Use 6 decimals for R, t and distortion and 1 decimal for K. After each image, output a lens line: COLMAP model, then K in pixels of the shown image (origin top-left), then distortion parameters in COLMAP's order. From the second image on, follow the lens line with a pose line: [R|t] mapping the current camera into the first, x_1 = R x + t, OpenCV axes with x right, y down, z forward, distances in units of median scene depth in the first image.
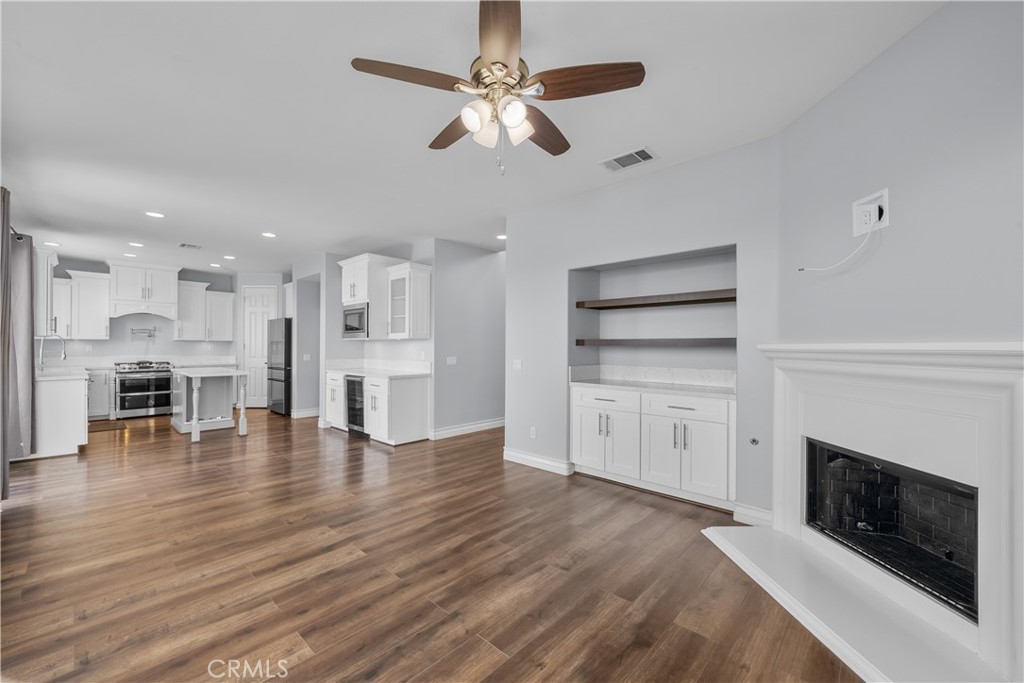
lens RADIAL K [[410.4, 0, 506.7], [0, 410.4, 343.8], [0, 0, 1]] dist [0.001419, 0.000302]
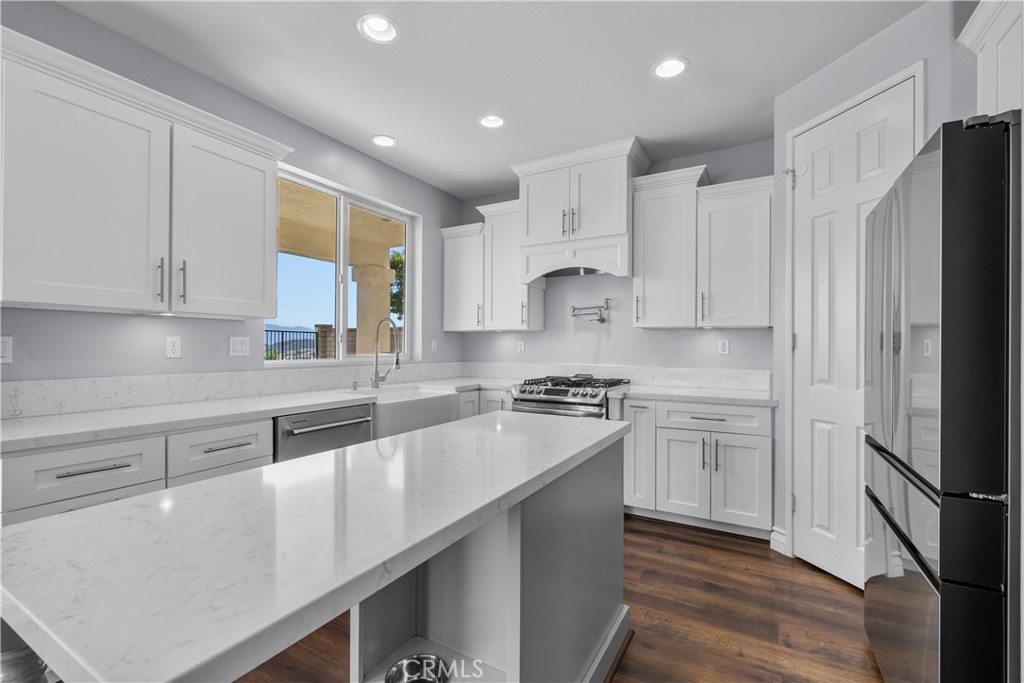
lens RADIAL K [[446.2, 0, 507.2], [0, 446.2, 347.3], [0, 0, 1]] dist [-0.000843, 0.000751]
pose [[0.235125, -0.001027, -0.971965, -0.441580], [0.003326, 0.999994, -0.000252, 0.011160], [0.971959, -0.003174, 0.235127, 0.844267]]
